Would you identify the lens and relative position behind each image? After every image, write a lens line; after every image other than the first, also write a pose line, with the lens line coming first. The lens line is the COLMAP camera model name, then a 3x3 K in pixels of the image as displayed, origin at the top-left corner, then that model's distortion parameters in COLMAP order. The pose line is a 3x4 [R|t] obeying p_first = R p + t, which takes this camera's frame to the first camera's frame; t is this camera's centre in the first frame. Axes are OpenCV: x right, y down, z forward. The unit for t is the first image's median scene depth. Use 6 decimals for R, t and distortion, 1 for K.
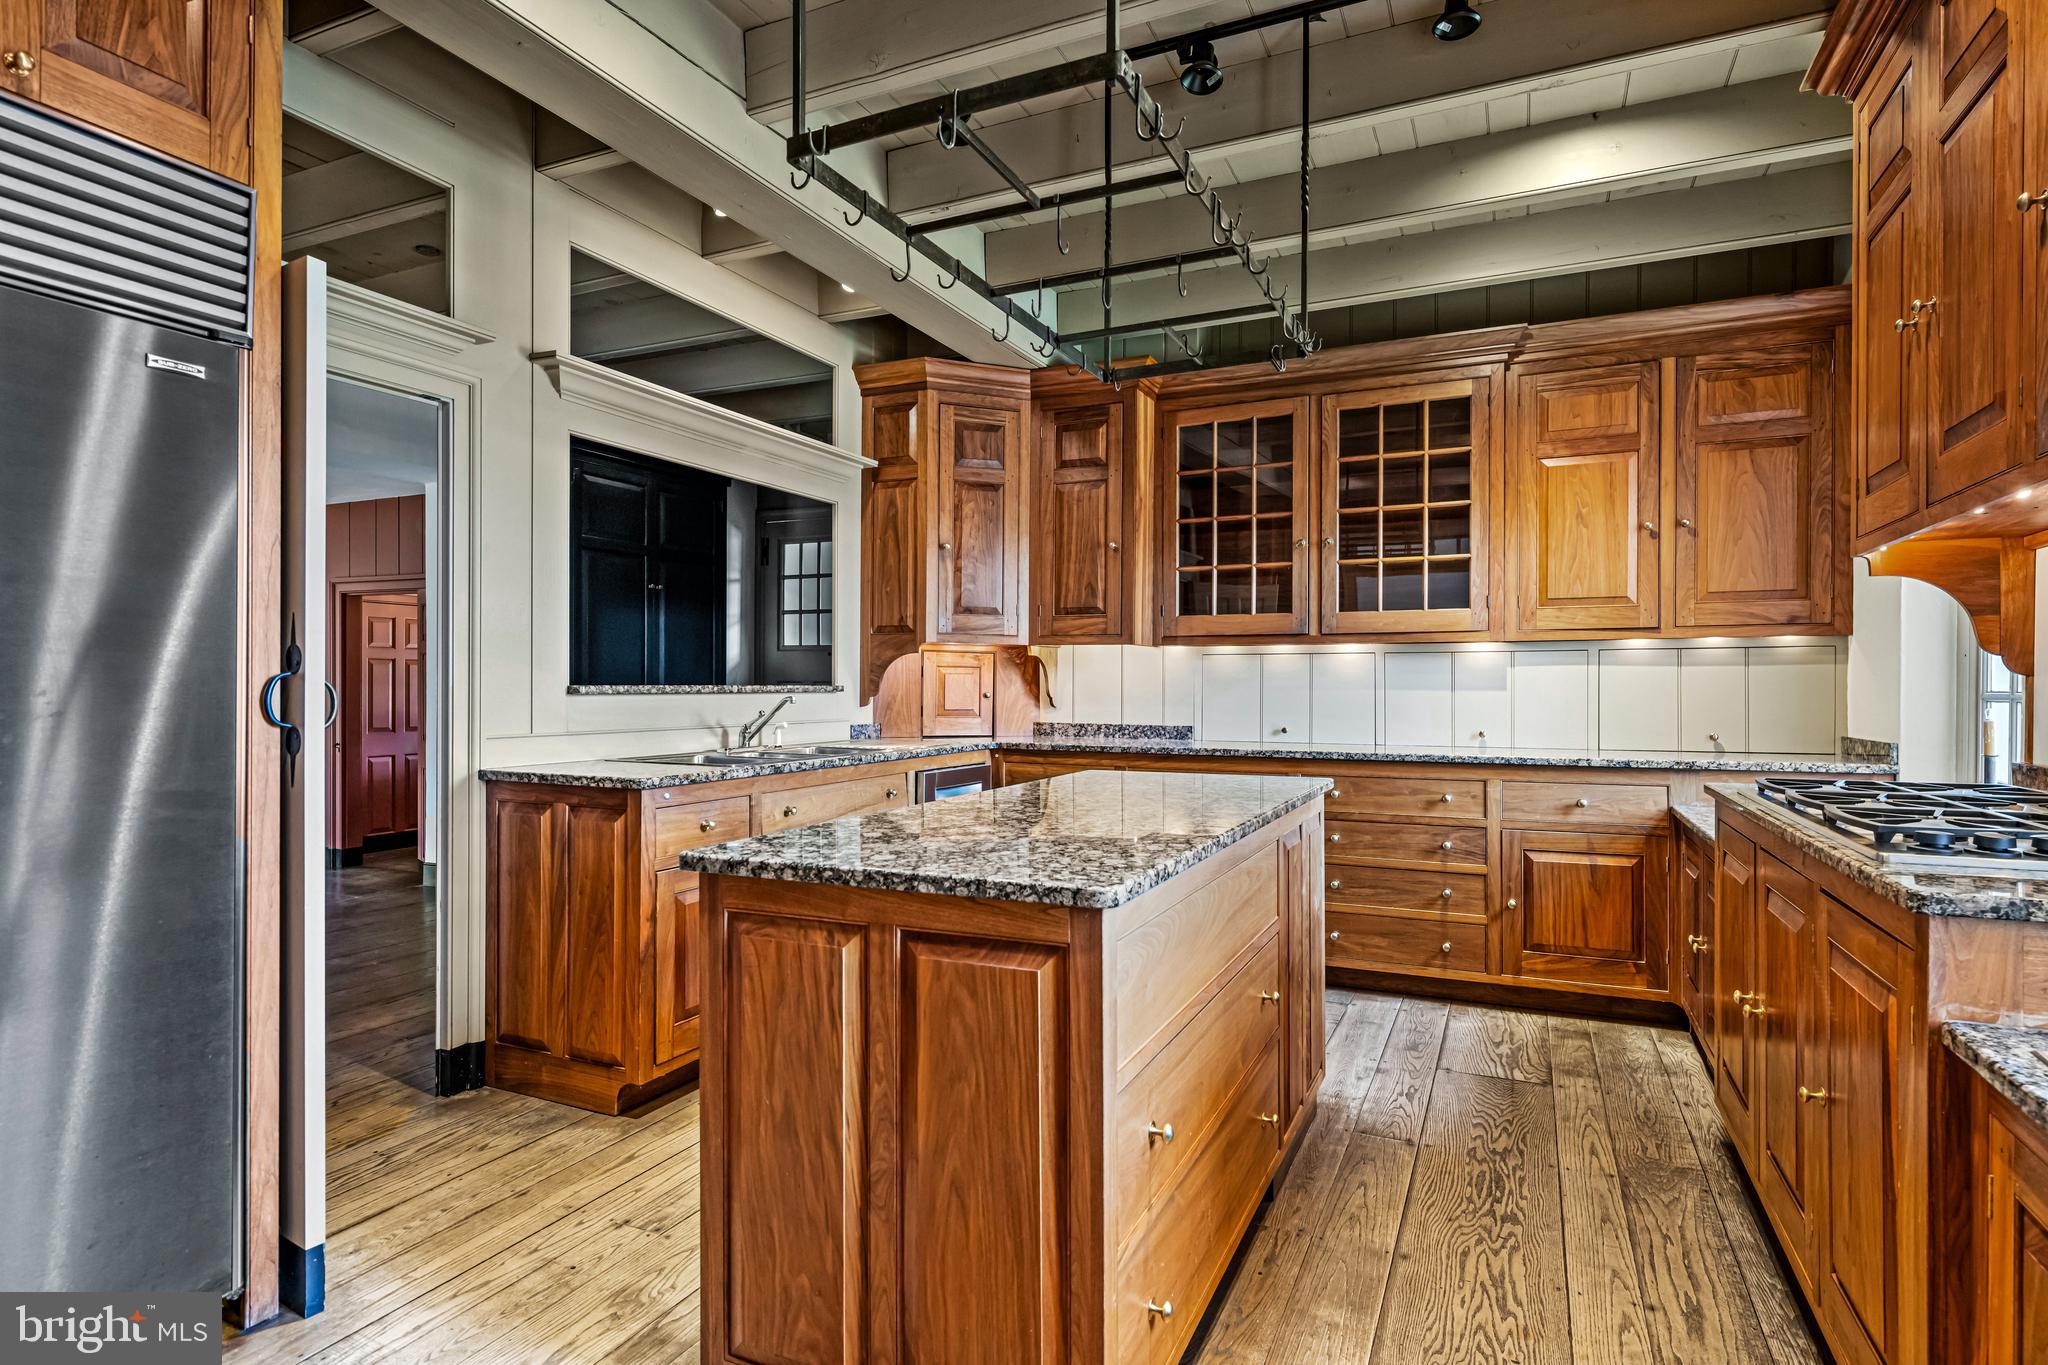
lens RADIAL K [[1068.7, 0, 1028.4], [0, 1068.7, 692.0], [0, 0, 1]] dist [0.002534, -0.001328]
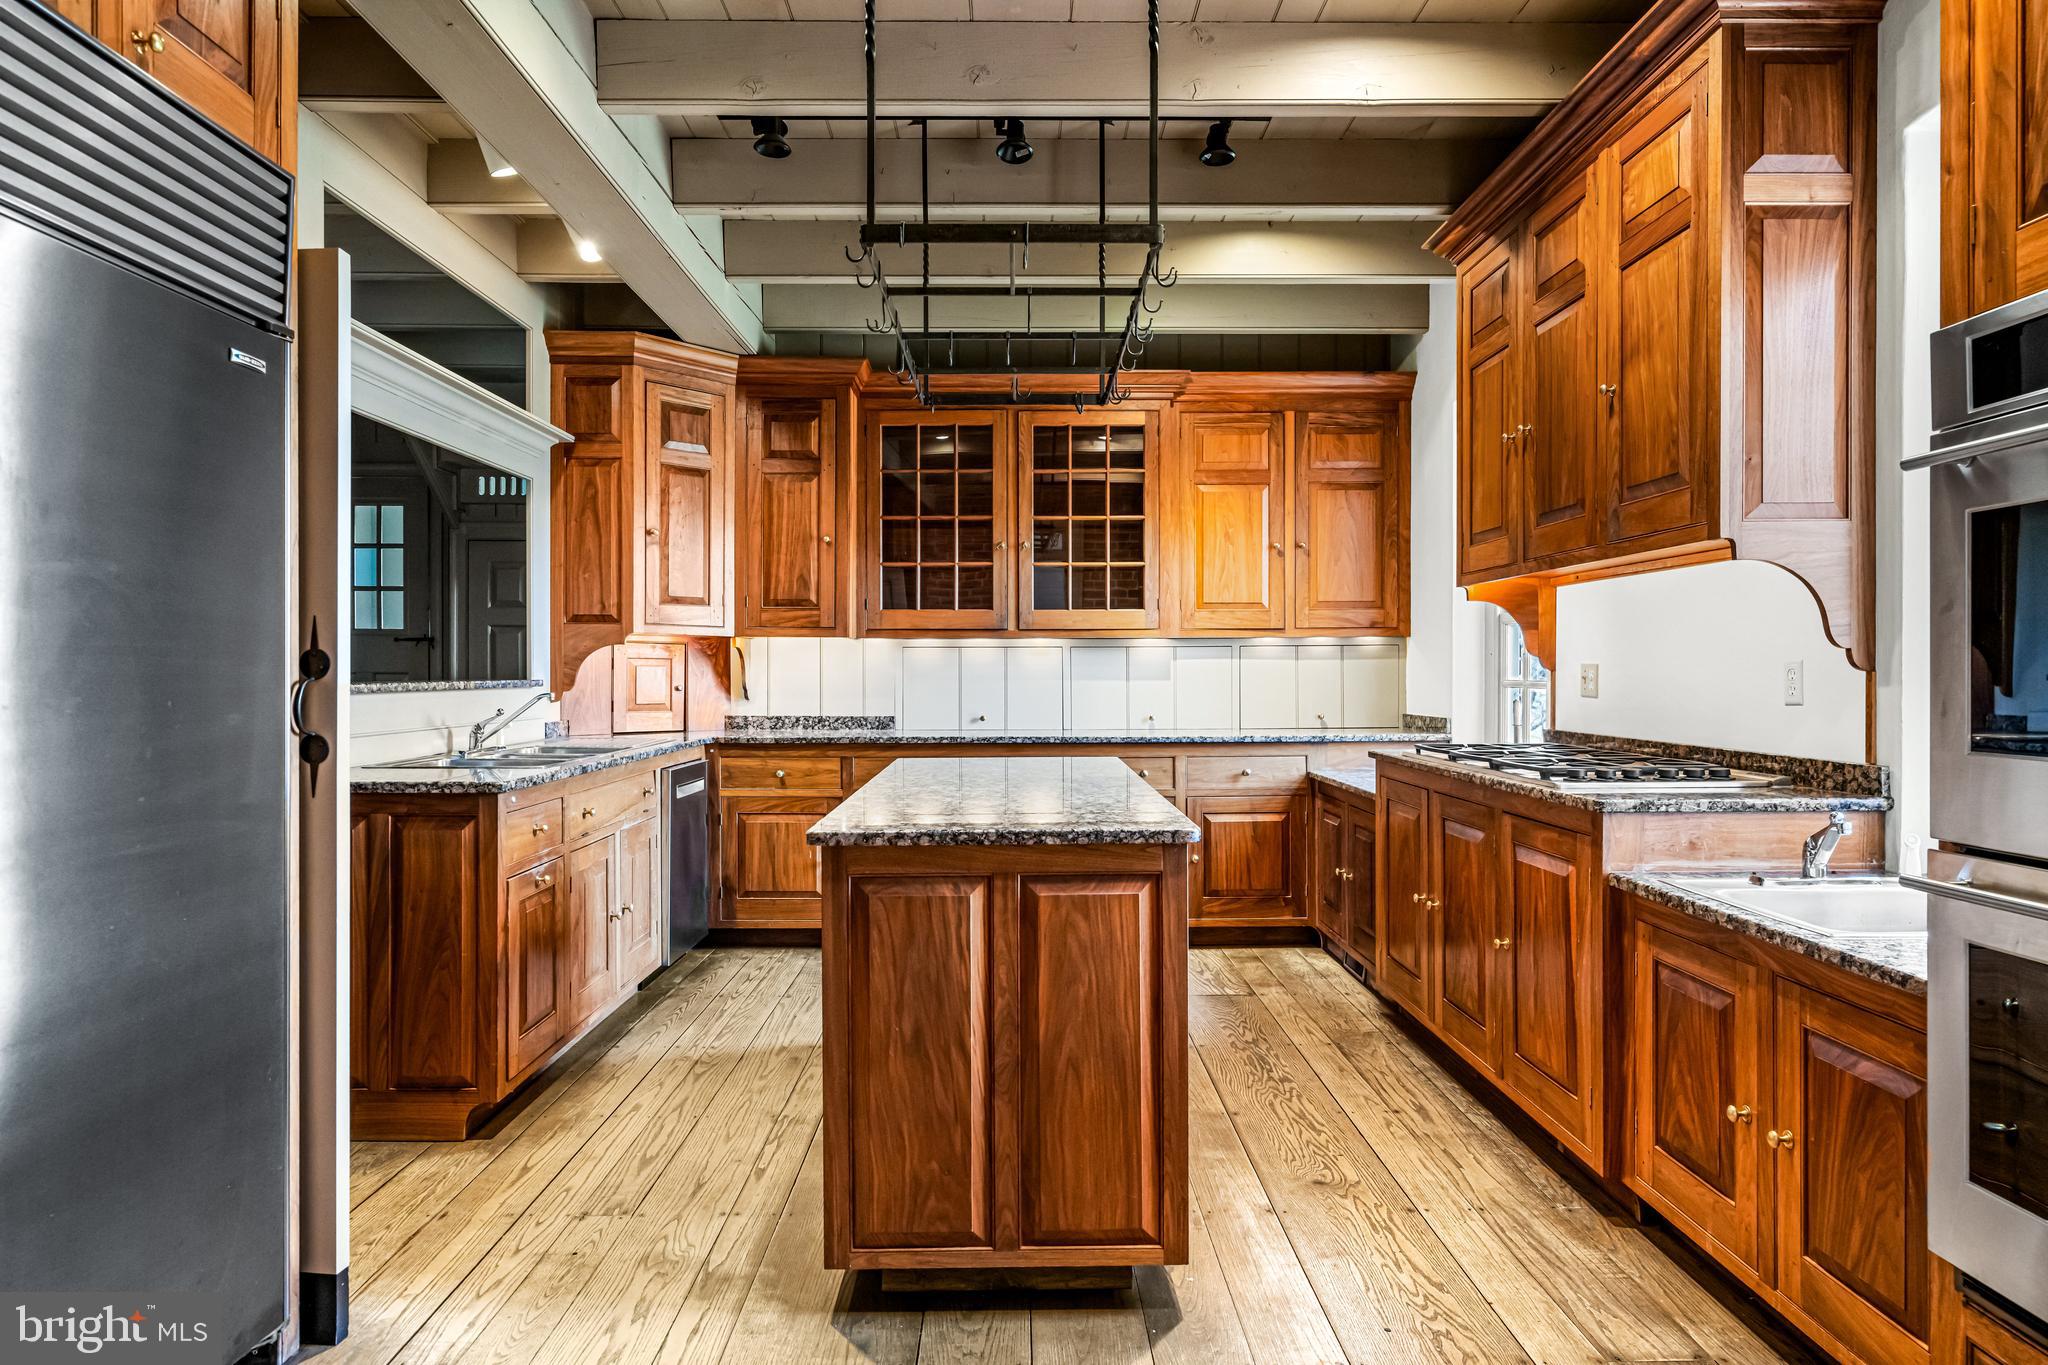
lens RADIAL K [[1197.0, 0, 1024.0], [0, 1197.0, 682.5], [0, 0, 1]] dist [0.003100, 0.000394]
pose [[0.901754, -0.008079, 0.432174, -0.286933], [0.006155, 0.999964, 0.005849, -0.008192], [-0.432205, -0.002614, 0.901771, -0.121528]]
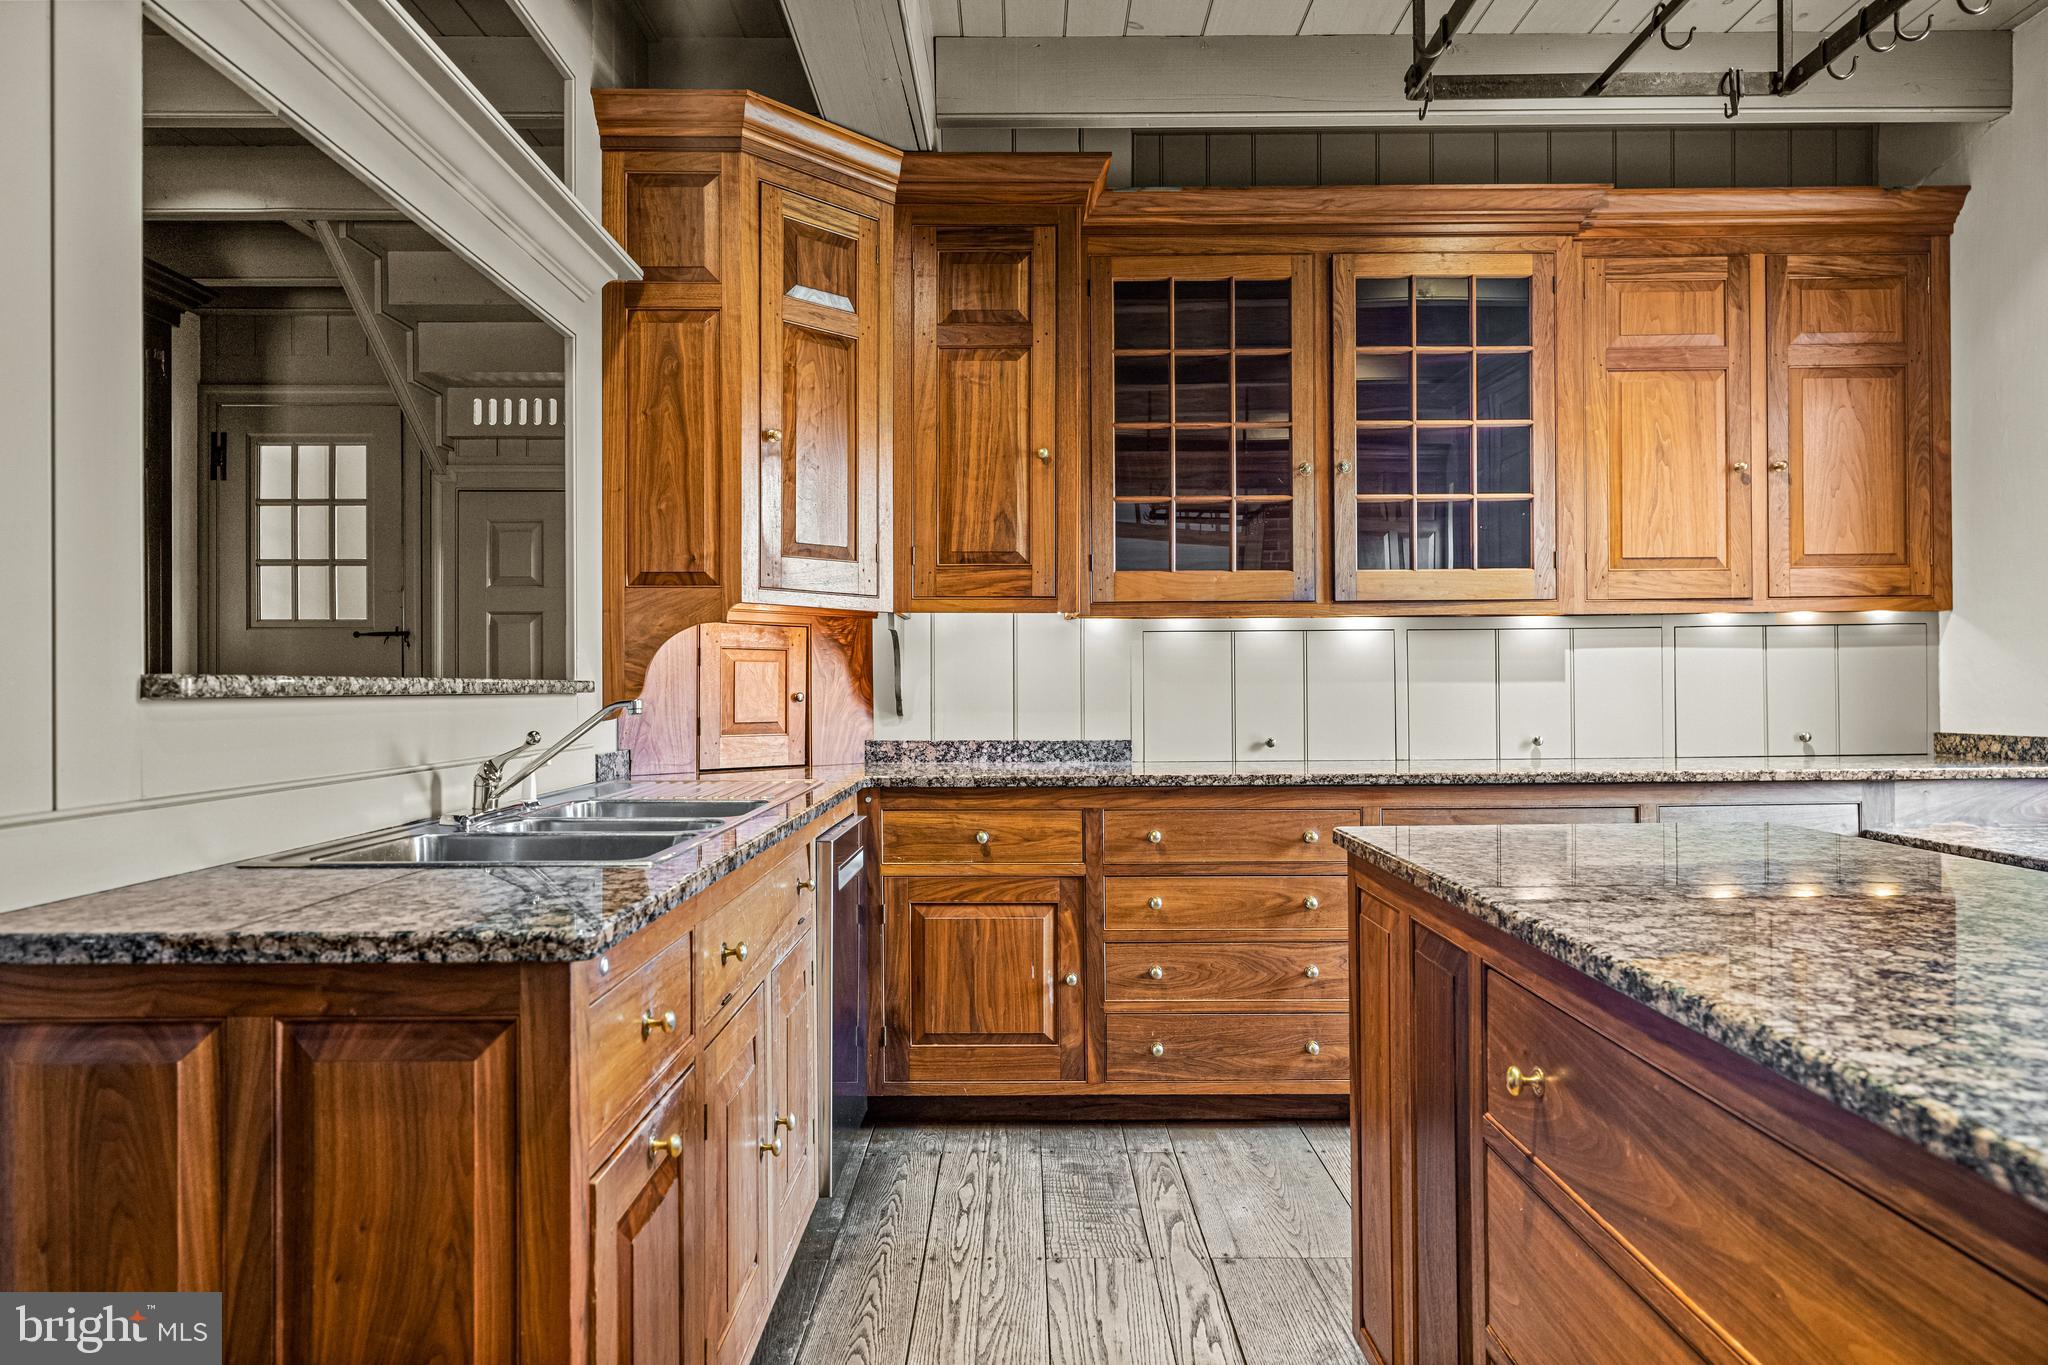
lens RADIAL K [[1264.0, 0, 1023.9], [0, 1264.0, 689.5], [0, 0, 1]] dist [0.002246, 0.001182]
pose [[0.905030, -0.008923, 0.425254, -0.289406], [0.011654, 0.999925, -0.003820, 0.003723], [-0.425188, 0.008414, 0.905066, 0.400026]]
